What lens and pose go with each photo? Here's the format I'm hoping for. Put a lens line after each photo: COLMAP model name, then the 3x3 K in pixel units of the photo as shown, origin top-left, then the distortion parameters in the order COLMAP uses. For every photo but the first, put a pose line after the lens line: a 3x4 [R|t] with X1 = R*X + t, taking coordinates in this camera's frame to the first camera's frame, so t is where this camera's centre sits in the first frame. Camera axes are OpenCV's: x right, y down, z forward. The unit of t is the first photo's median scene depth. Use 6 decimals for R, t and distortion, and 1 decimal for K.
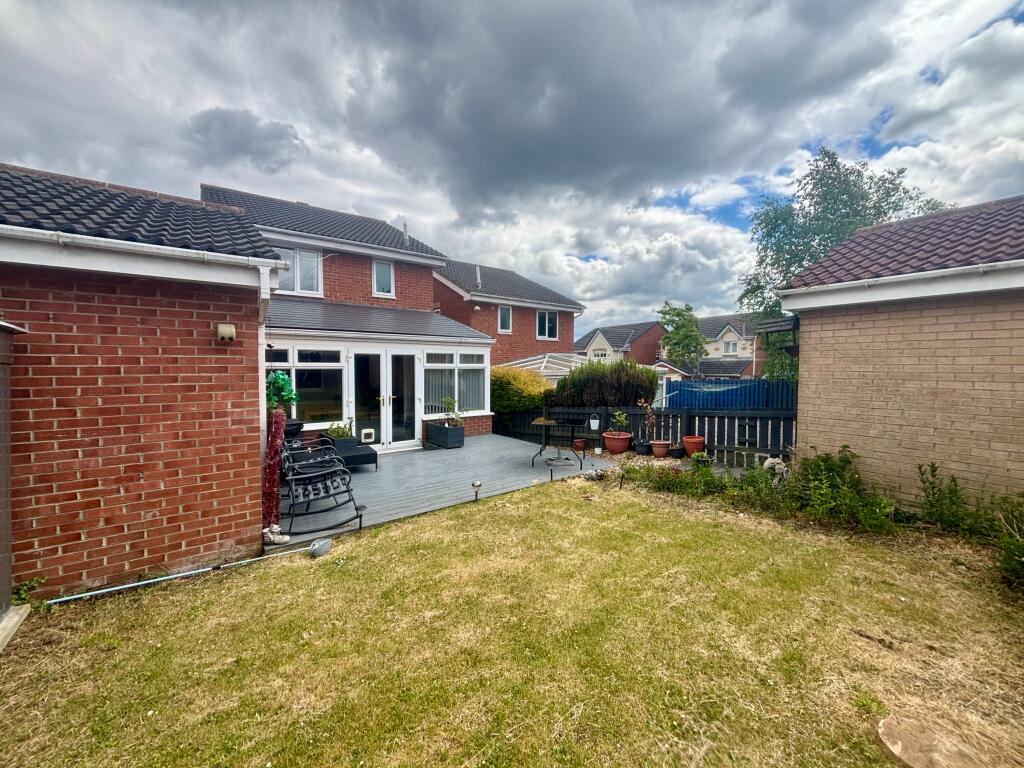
lens RADIAL K [[409.5, 0, 508.7], [0, 409.5, 378.8], [0, 0, 1]] dist [-0.000250, 0.000011]
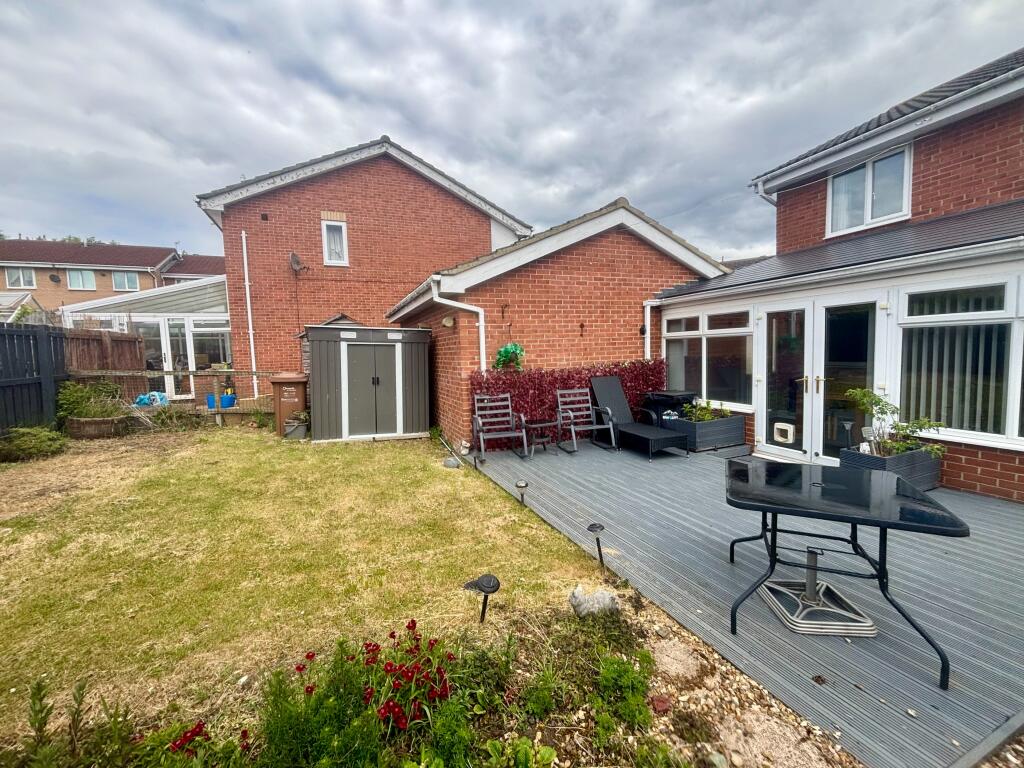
lens RADIAL K [[411.7, 0, 507.2], [0, 411.7, 378.4], [0, 0, 1]] dist [0.002703, 0.000131]
pose [[-0.243867, 0.076476, -0.966789, 0.419339], [-0.000325, 0.996879, 0.078938, -0.004295], [0.969809, 0.019564, -0.243081, 0.722560]]
